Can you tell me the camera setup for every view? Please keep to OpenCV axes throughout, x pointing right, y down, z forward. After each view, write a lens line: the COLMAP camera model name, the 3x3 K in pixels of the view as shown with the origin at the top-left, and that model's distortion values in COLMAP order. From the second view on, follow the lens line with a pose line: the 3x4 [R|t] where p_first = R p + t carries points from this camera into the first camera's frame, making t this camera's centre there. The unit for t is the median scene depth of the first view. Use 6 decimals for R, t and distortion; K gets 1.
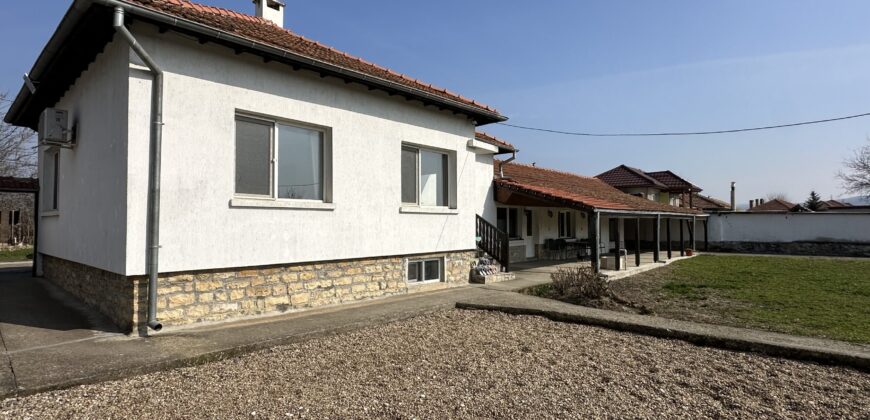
lens RADIAL K [[441.7, 0, 435.0], [0, 441.7, 210.0], [0, 0, 1]] dist [-0.001004, -0.000238]
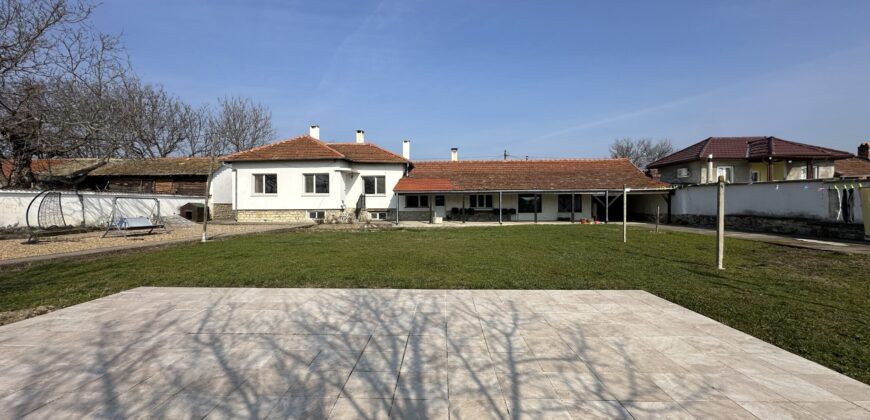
lens RADIAL K [[347.7, 0, 435.0], [0, 347.7, 210.0], [0, 0, 1]] dist [-0.000706, -0.000069]
pose [[0.633689, 0.009870, -0.773525, 2.857960], [0.028544, 0.998939, 0.036130, 0.049832], [0.773061, -0.044975, 0.632735, 0.170908]]
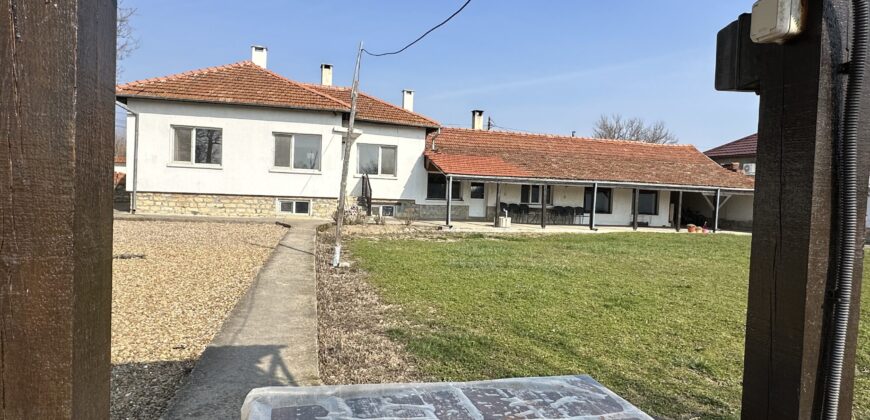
lens RADIAL K [[512.1, 0, 435.0], [0, 512.1, 210.0], [0, 0, 1]] dist [-0.001399, 0.000474]
pose [[0.845043, 0.052687, -0.532097, 1.845420], [-0.024953, 0.997935, 0.059185, 0.023401], [0.534116, -0.036737, 0.844613, -0.465642]]
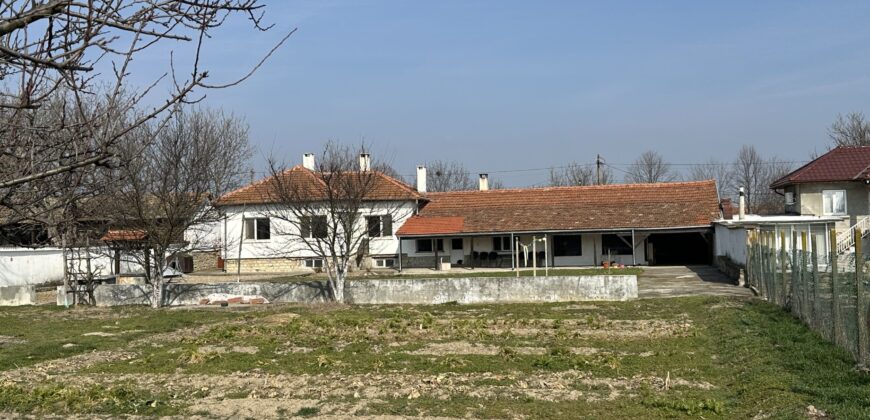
lens RADIAL K [[901.6, 0, 434.1], [0, 901.6, 217.9], [0, 0, 1]] dist [0.184780, -0.369795]
pose [[0.487985, -0.031217, -0.872294, 6.218670], [0.052781, 0.998587, -0.006209, -0.075355], [0.871255, -0.043011, 0.488943, -1.220594]]
